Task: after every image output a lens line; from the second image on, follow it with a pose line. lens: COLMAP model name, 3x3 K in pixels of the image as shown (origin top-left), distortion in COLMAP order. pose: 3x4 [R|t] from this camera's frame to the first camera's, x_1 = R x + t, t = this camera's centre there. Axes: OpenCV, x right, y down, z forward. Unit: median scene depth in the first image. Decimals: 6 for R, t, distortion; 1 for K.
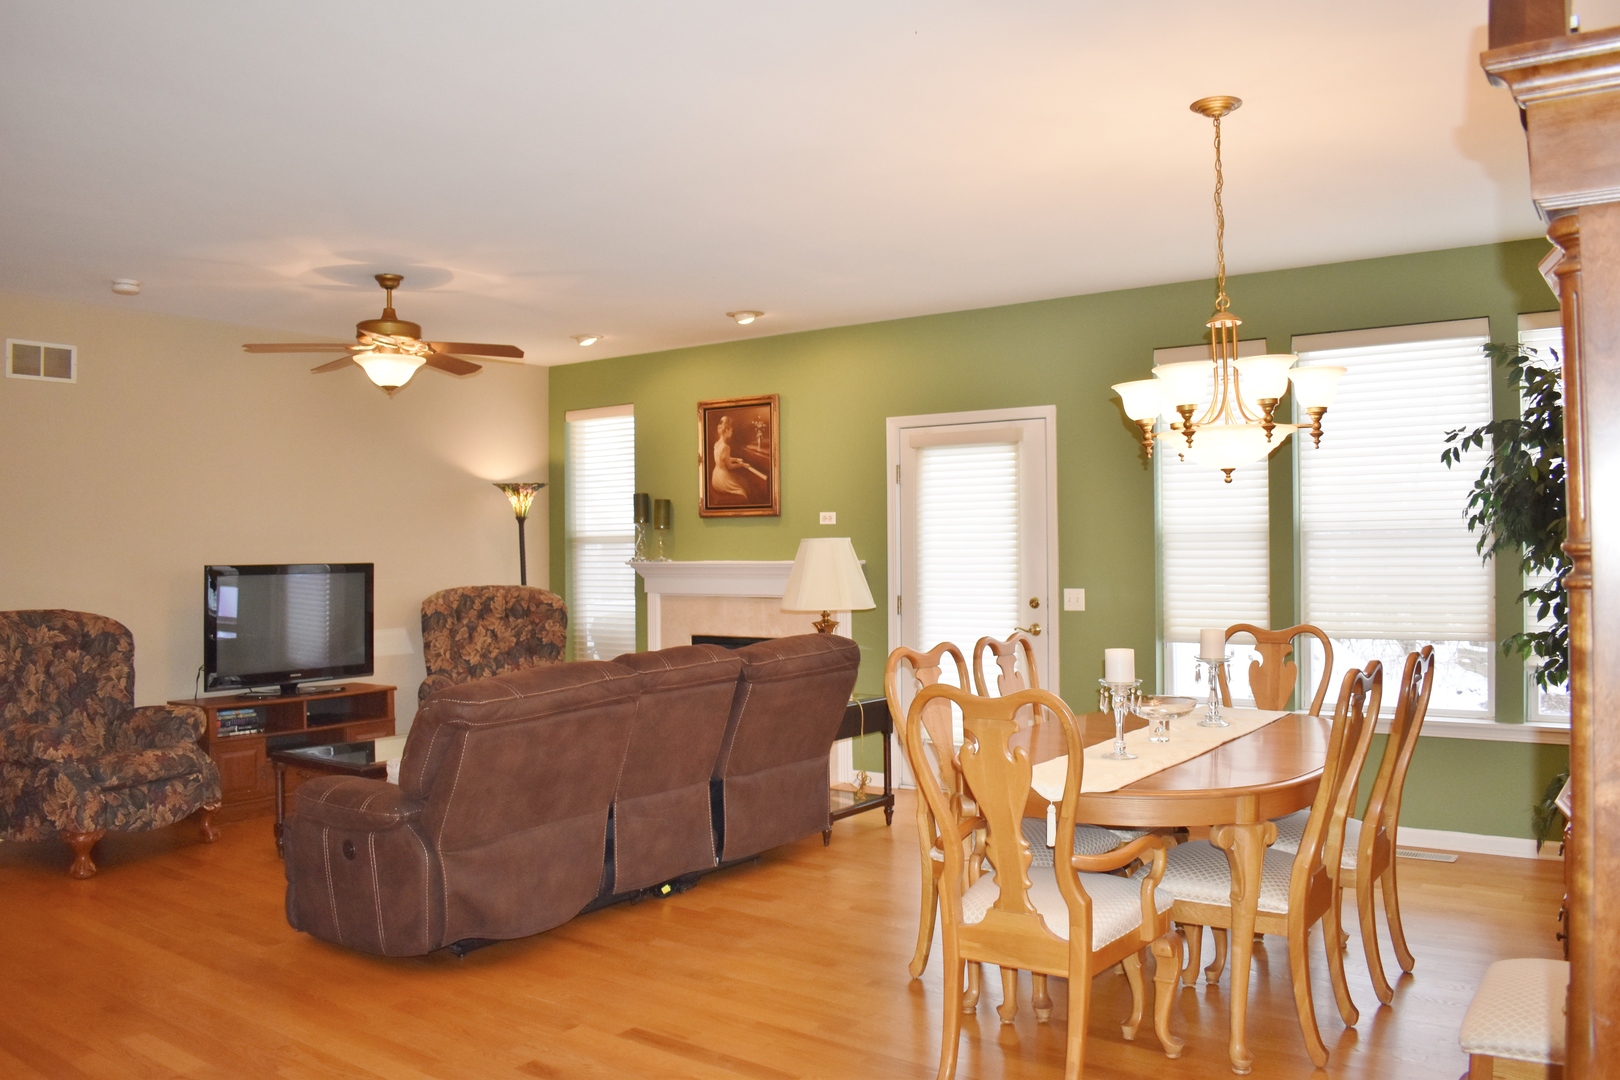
lens RADIAL K [[1270.6, 0, 810.0], [0, 1270.6, 540.0], [0, 0, 1]] dist [-0.093714, 0.005053]
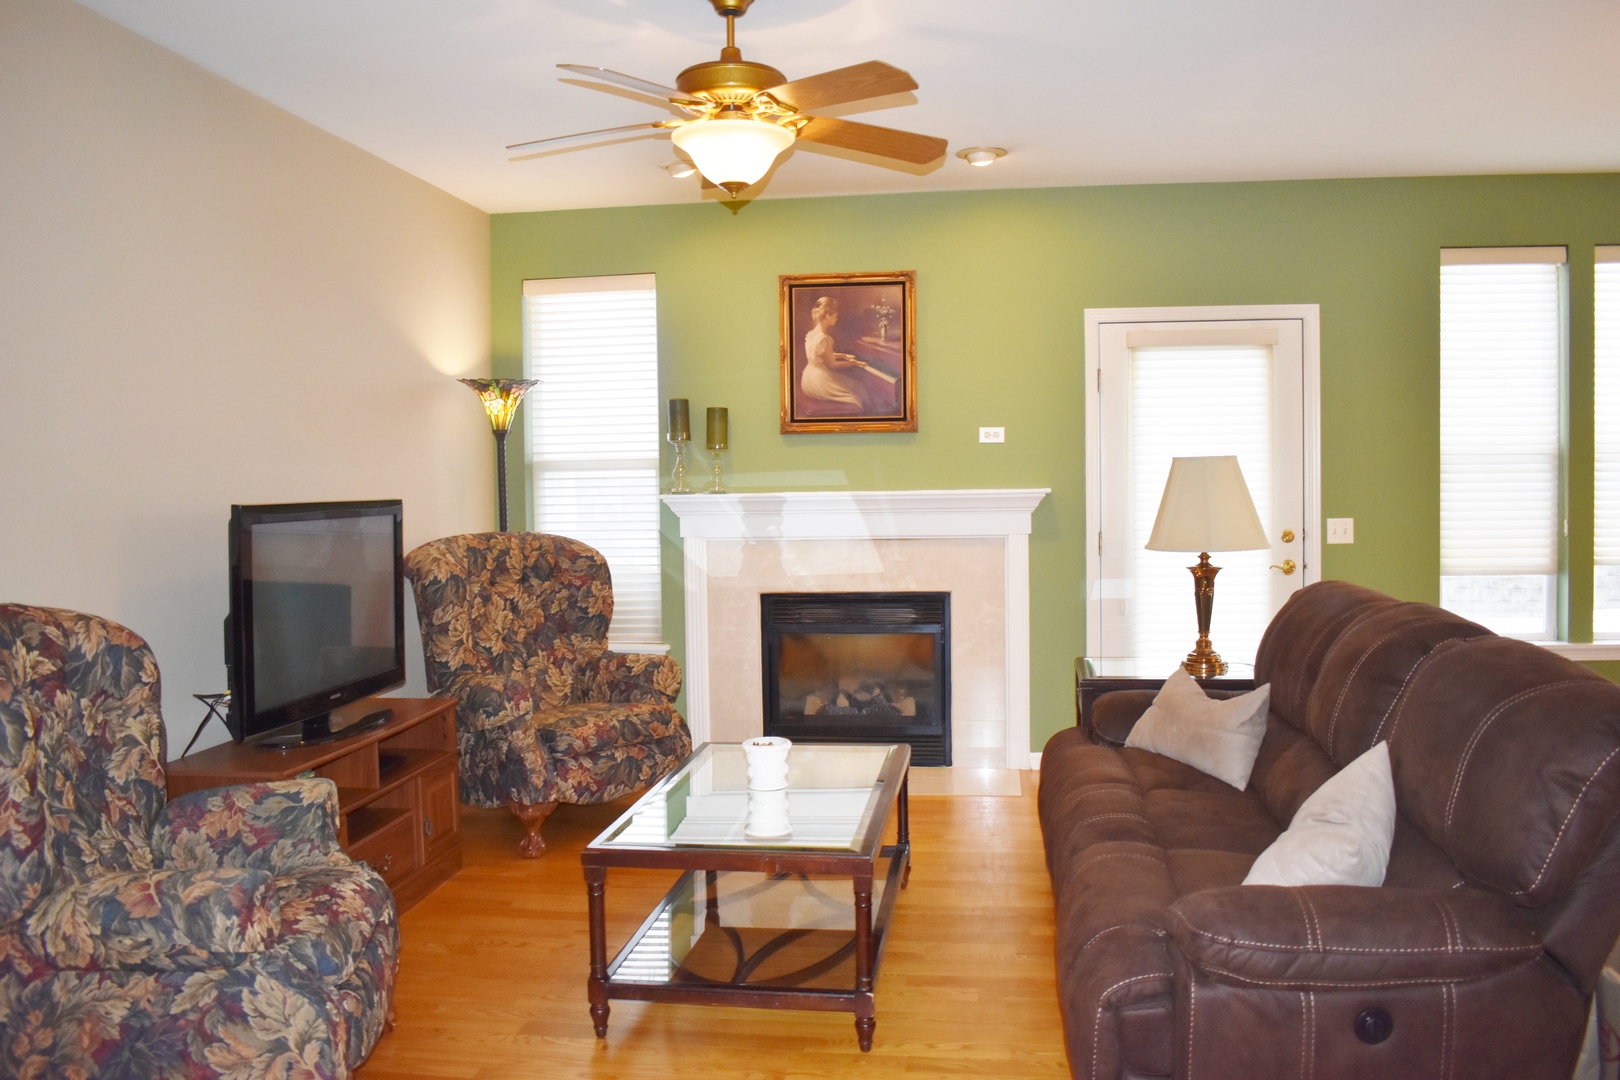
lens RADIAL K [[1270.6, 0, 810.0], [0, 1270.6, 540.0], [0, 0, 1]] dist [-0.093714, 0.005053]
pose [[0.880579, -0.025989, 0.473186, -0.452648], [0.003869, 0.998856, 0.047660, 0.009703], [-0.473883, -0.040138, 0.879672, 0.366646]]
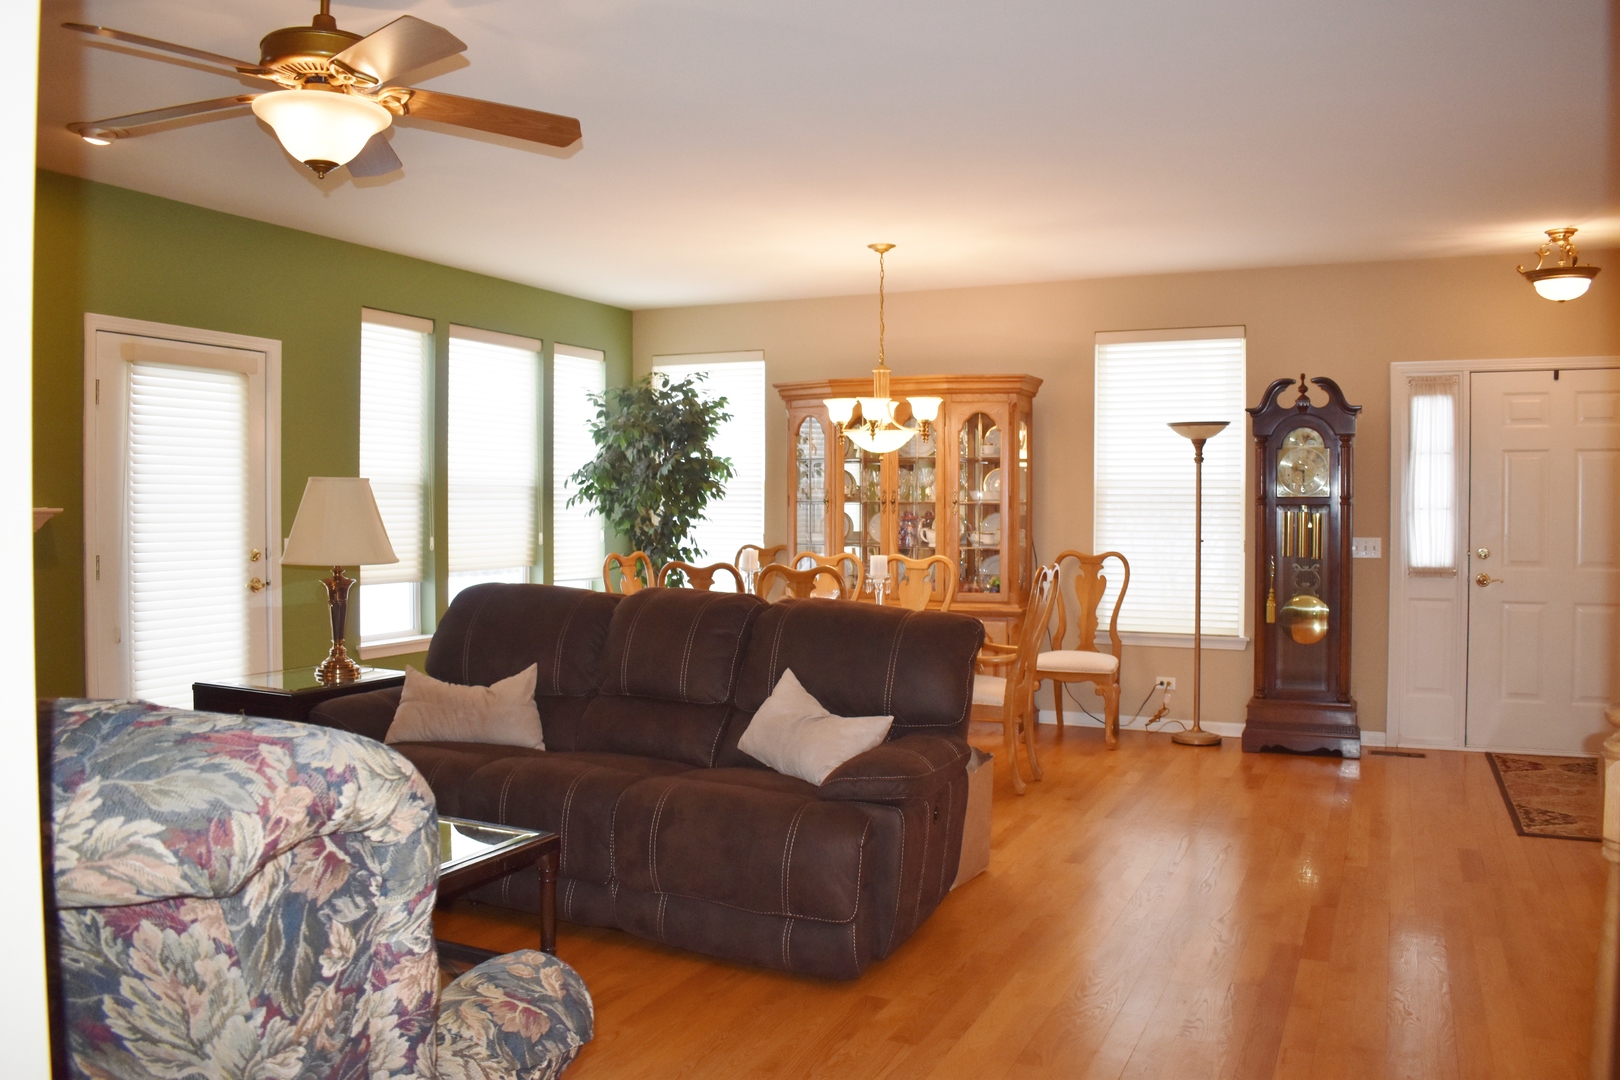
lens RADIAL K [[1270.6, 0, 810.0], [0, 1270.6, 540.0], [0, 0, 1]] dist [-0.093714, 0.005053]
pose [[-0.179982, -0.016573, 0.983530, -0.691668], [-0.015897, 0.999776, 0.013938, 0.018218], [-0.983541, -0.013126, -0.180205, 0.689432]]
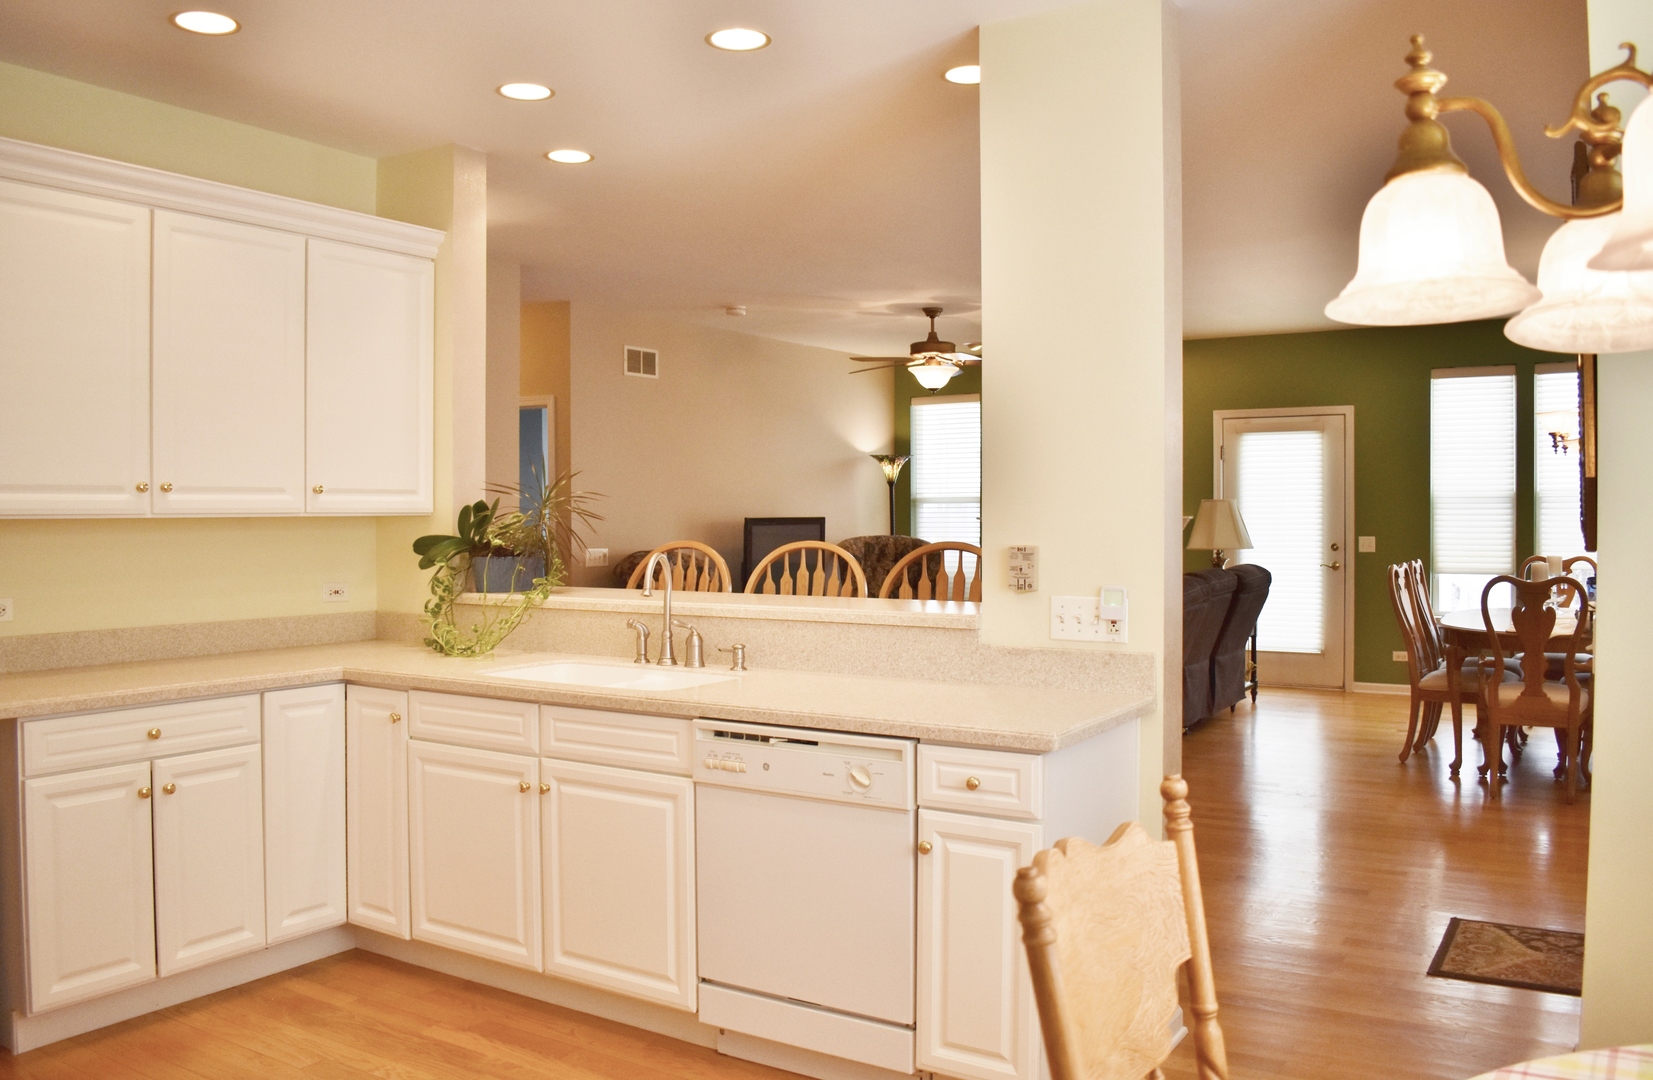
lens RADIAL K [[1322.2, 0, 826.5], [0, 1322.2, 540.0], [0, 0, 1]] dist [-0.089657, 0.003817]
pose [[0.997298, 0.001691, 0.073440, -0.437738], [-0.003714, 0.999617, 0.027423, 0.004366], [-0.073366, -0.027622, 0.996923, -0.354490]]
